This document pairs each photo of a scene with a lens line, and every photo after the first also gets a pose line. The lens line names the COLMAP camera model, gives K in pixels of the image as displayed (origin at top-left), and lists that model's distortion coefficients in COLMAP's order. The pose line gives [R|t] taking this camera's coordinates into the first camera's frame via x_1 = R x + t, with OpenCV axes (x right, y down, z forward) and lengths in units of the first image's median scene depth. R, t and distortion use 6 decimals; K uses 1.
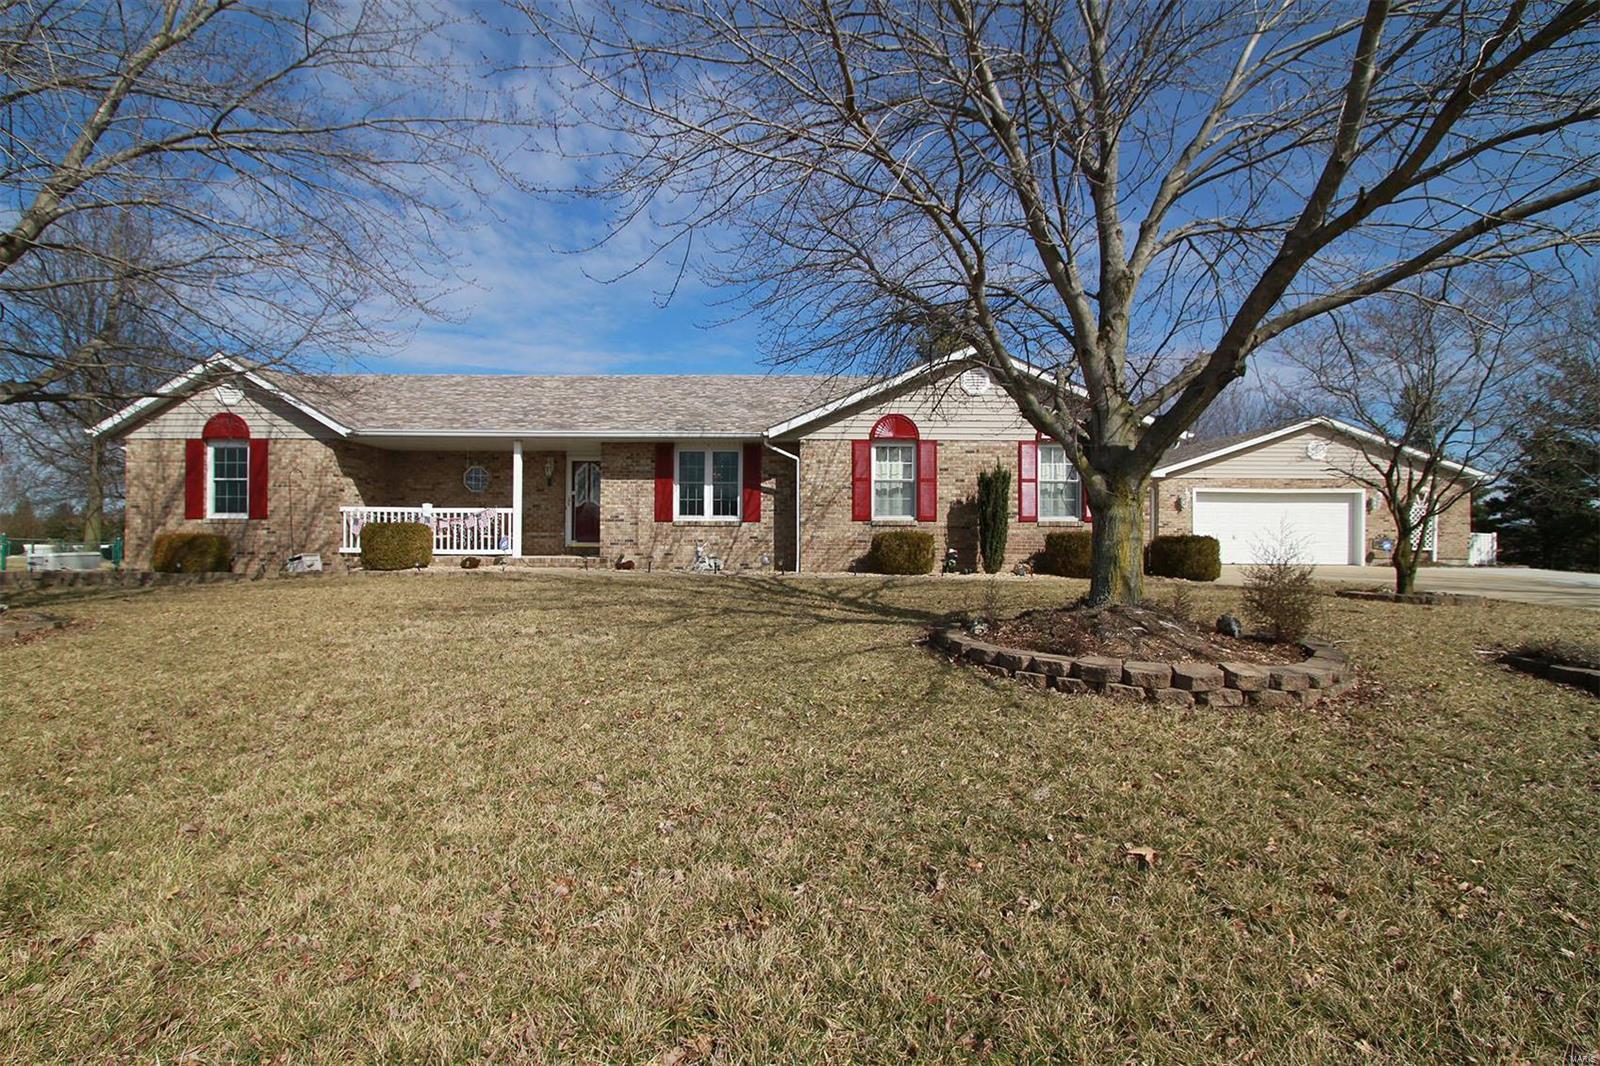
lens RADIAL K [[735.9, 0, 780.7], [0, 735.9, 529.9], [0, 0, 1]] dist [-0.010182, 0.000046]
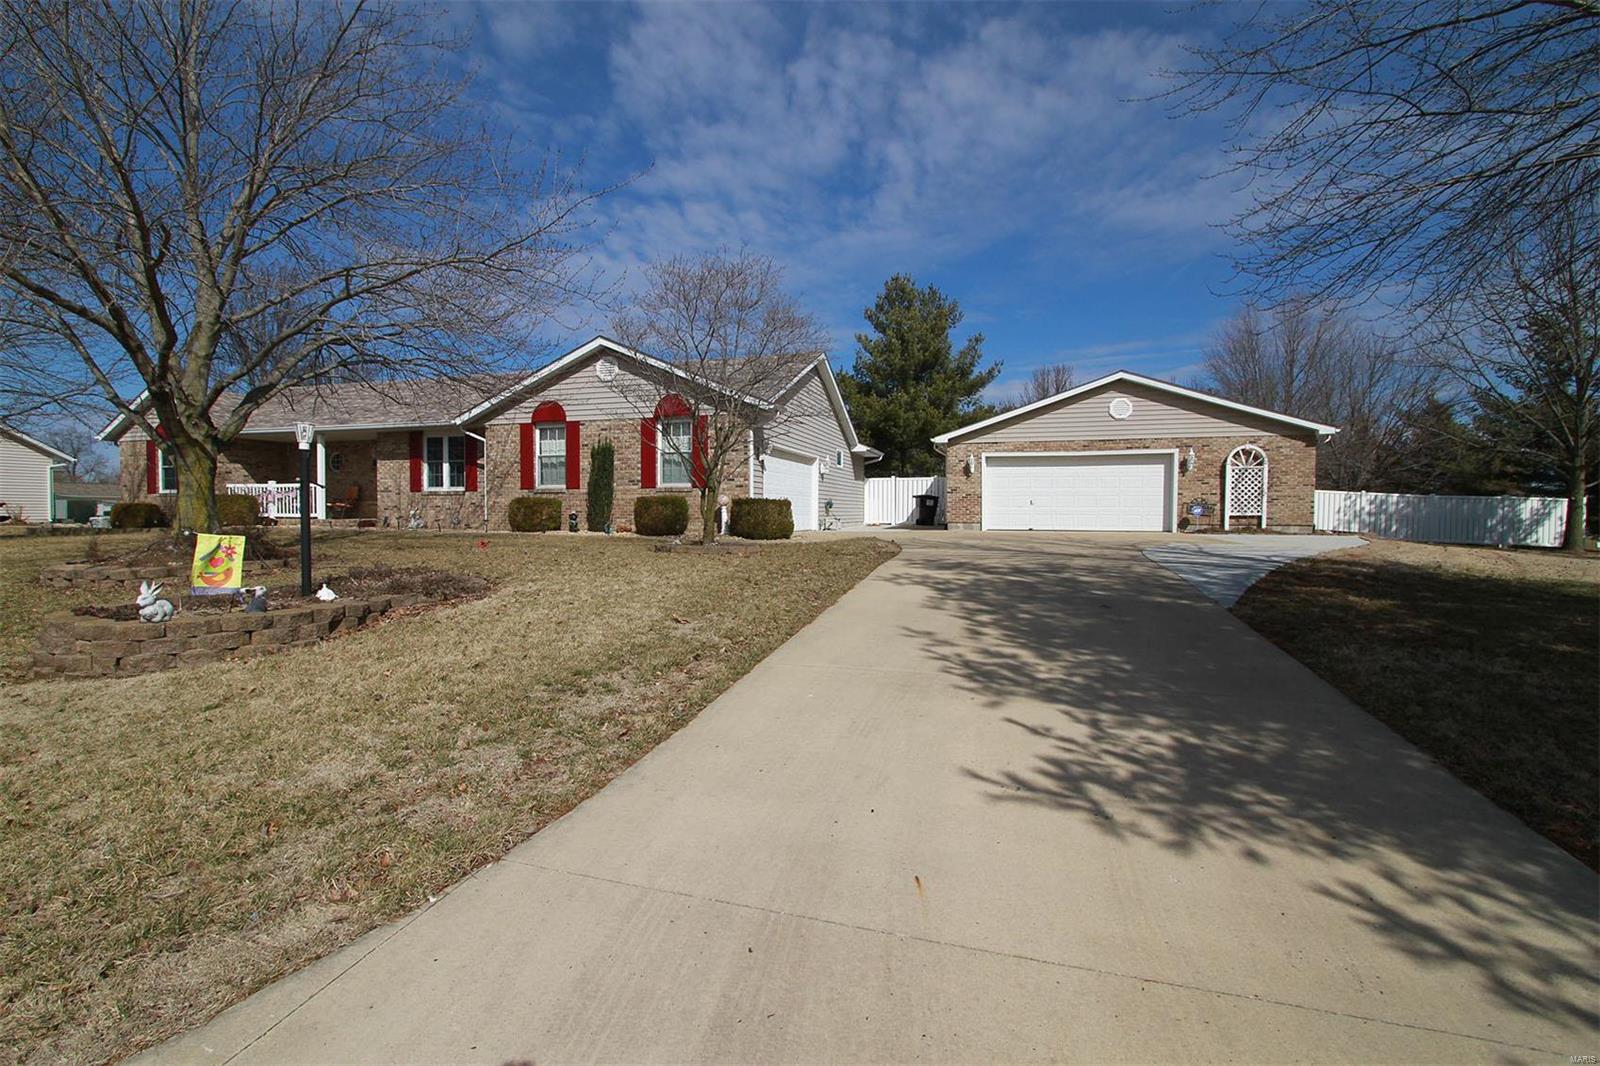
lens RADIAL K [[735.9, 0, 780.7], [0, 735.9, 529.9], [0, 0, 1]] dist [-0.010182, 0.000046]
pose [[0.951998, 0.004574, -0.306069, 0.855126], [0.006178, 0.999398, 0.034153, 0.015652], [0.306041, -0.034405, 0.951397, -0.042370]]
